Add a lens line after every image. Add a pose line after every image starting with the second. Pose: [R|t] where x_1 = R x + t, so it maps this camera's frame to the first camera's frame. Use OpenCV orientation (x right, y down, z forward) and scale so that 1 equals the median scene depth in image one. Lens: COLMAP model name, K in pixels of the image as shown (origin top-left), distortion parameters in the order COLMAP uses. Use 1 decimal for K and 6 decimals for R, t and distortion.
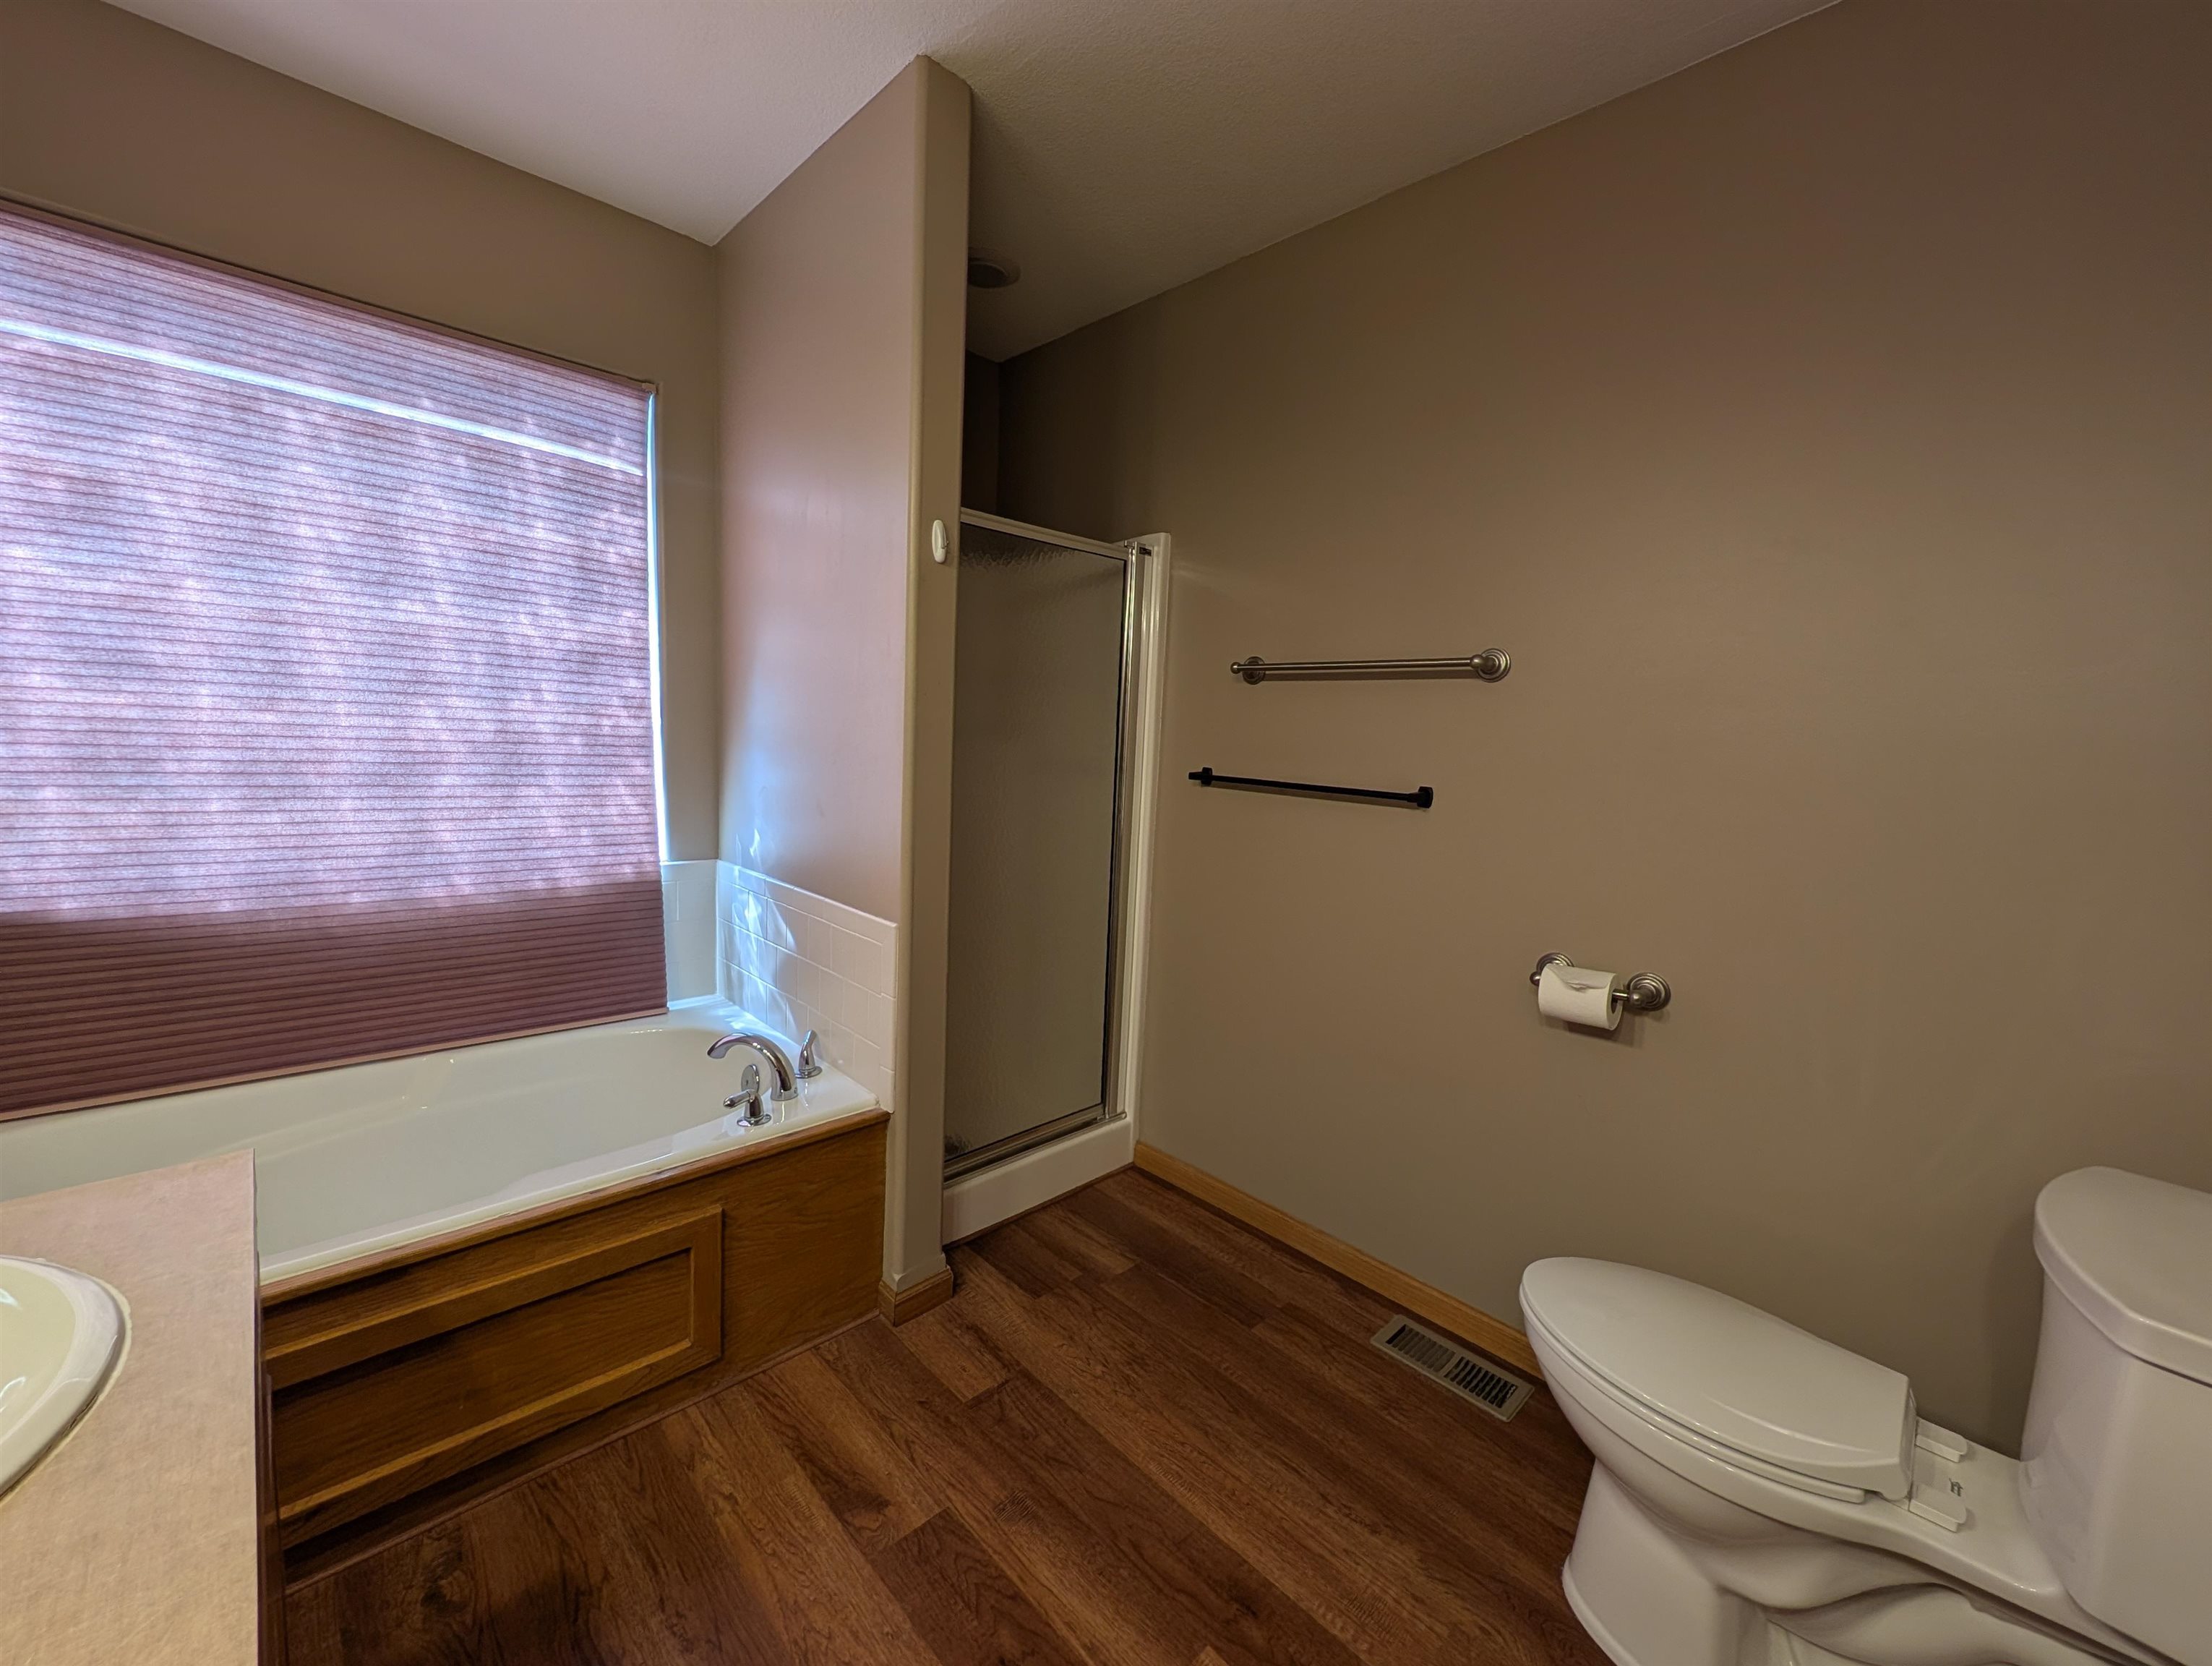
lens RADIAL K [[884.9, 0, 1097.6], [0, 884.9, 836.0], [0, 0, 1]] dist [0.031315, -0.013242]
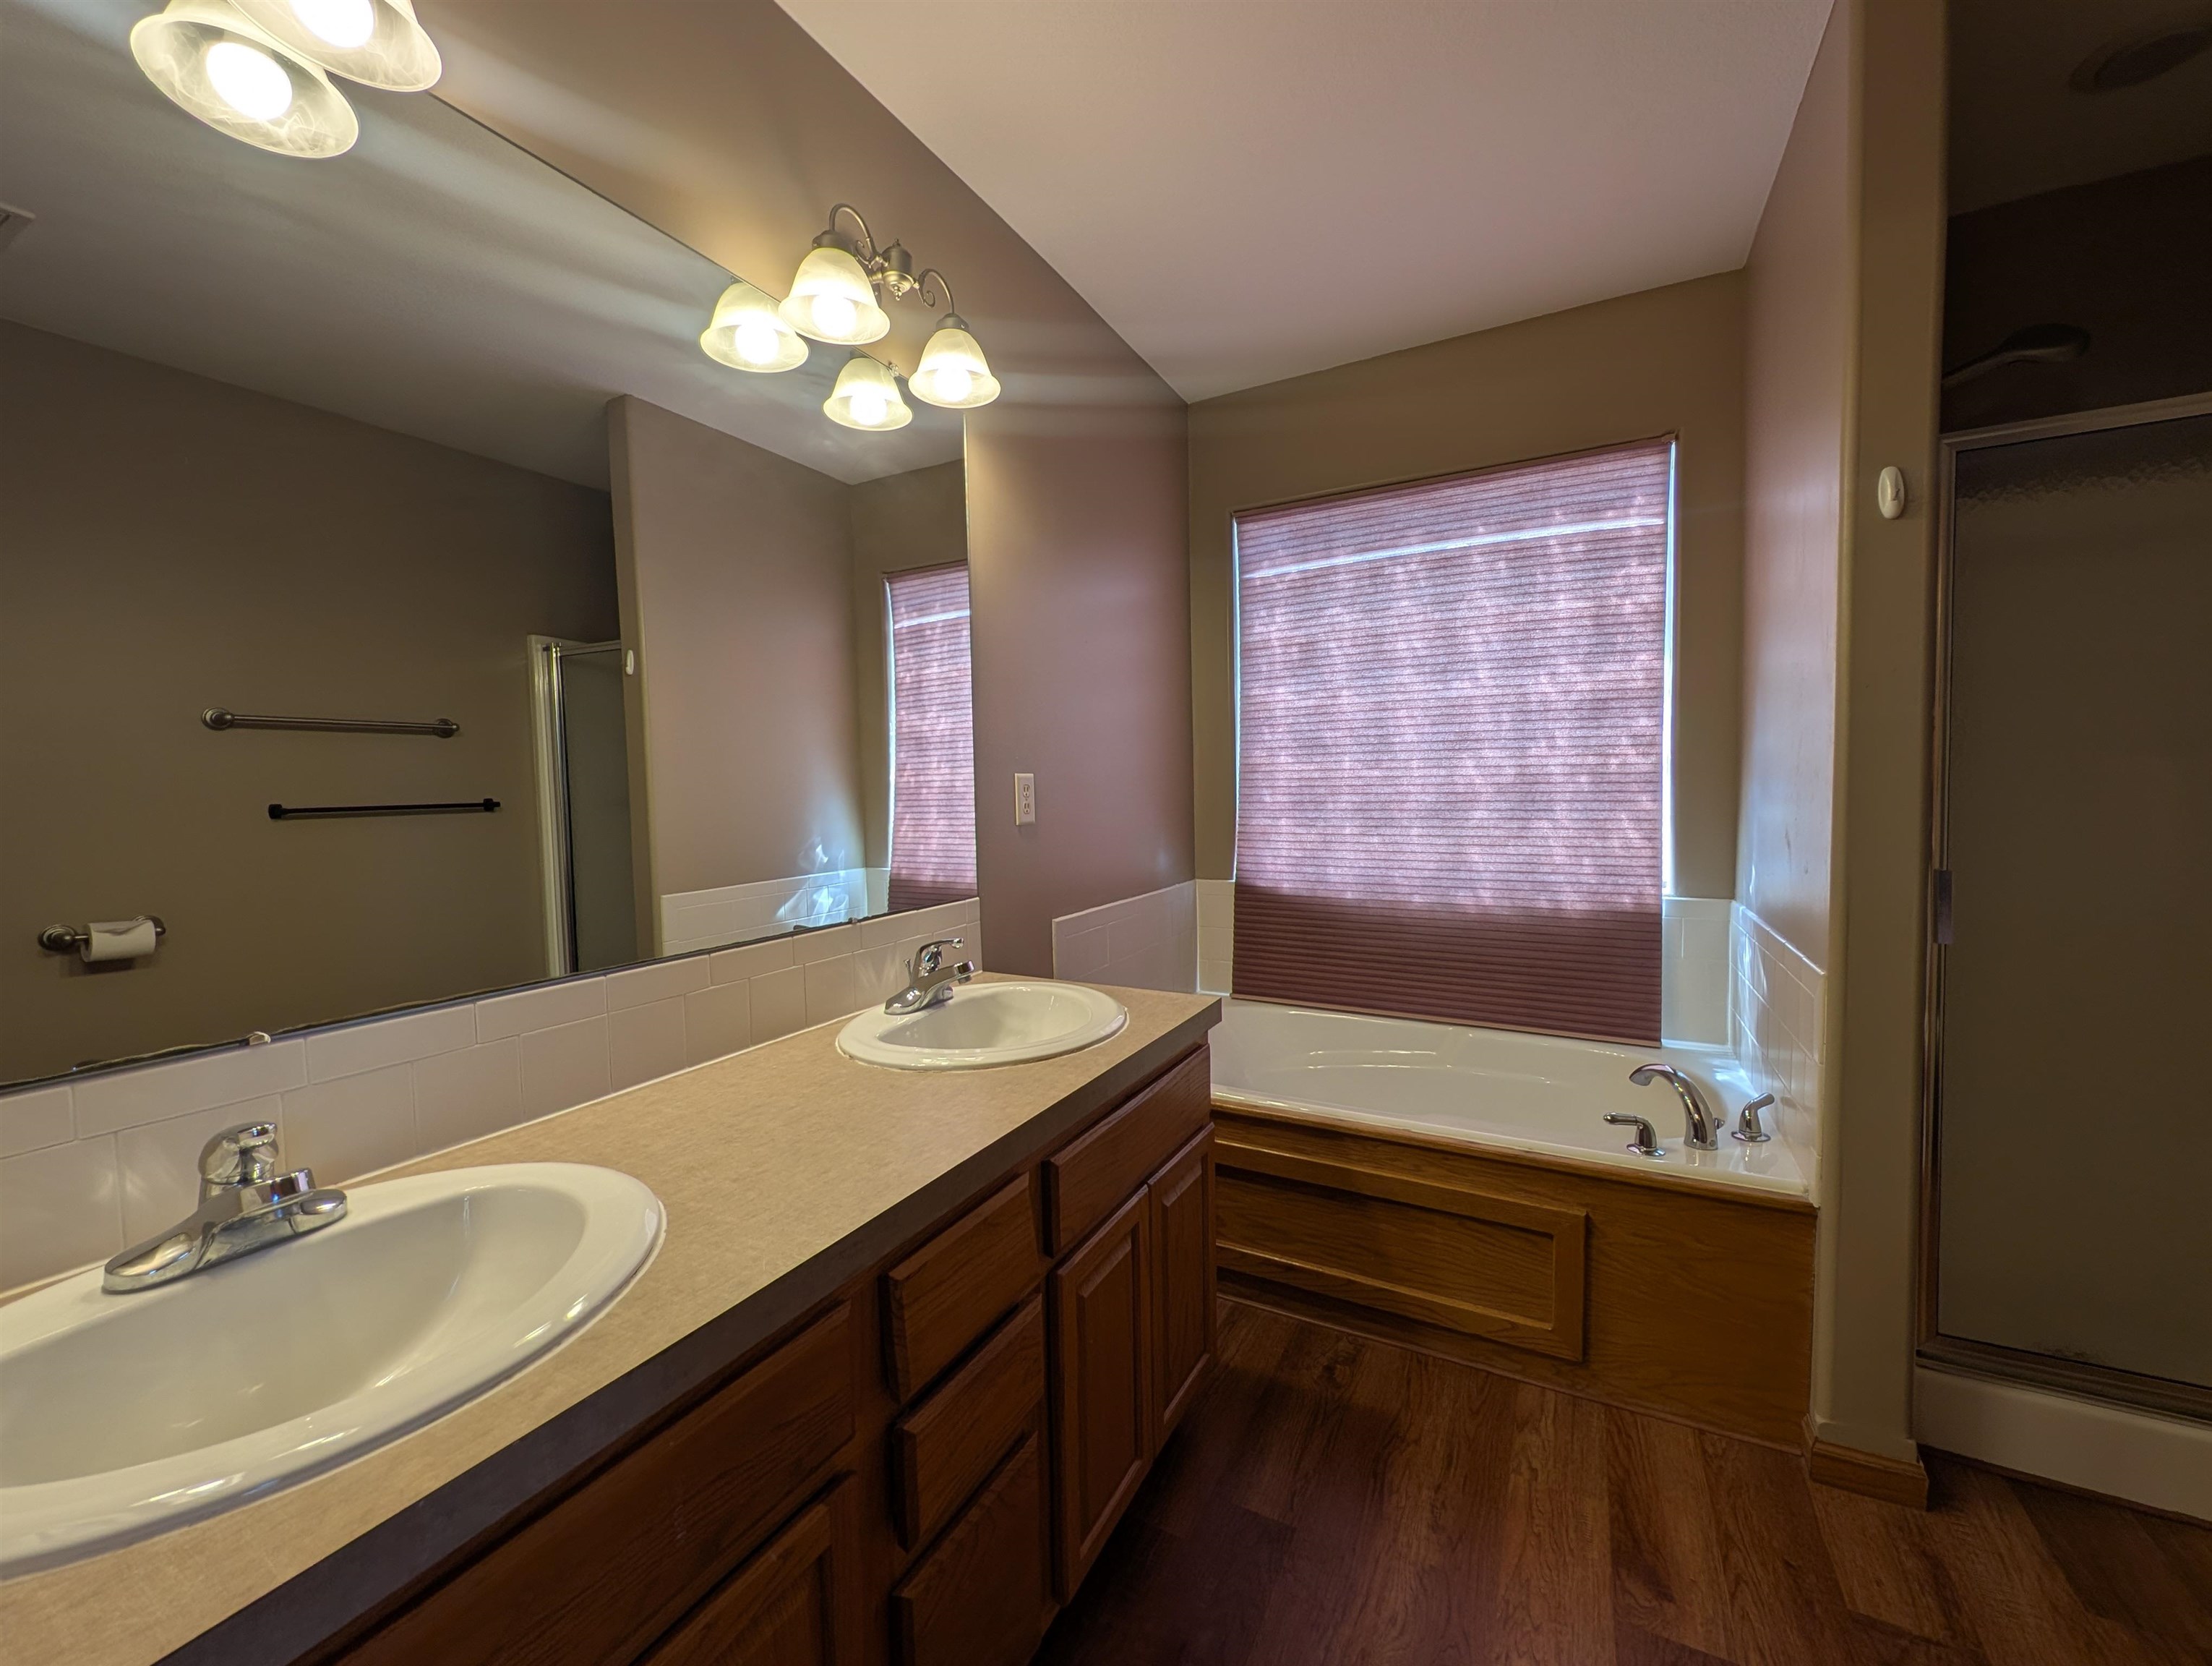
lens RADIAL K [[884.9, 0, 1097.6], [0, 884.9, 836.0], [0, 0, 1]] dist [0.031315, -0.013242]
pose [[0.309970, 0.000597, -0.950746, 0.311260], [-0.077048, 0.996726, -0.024494, 0.041169], [0.947619, 0.080846, 0.309002, 0.091253]]
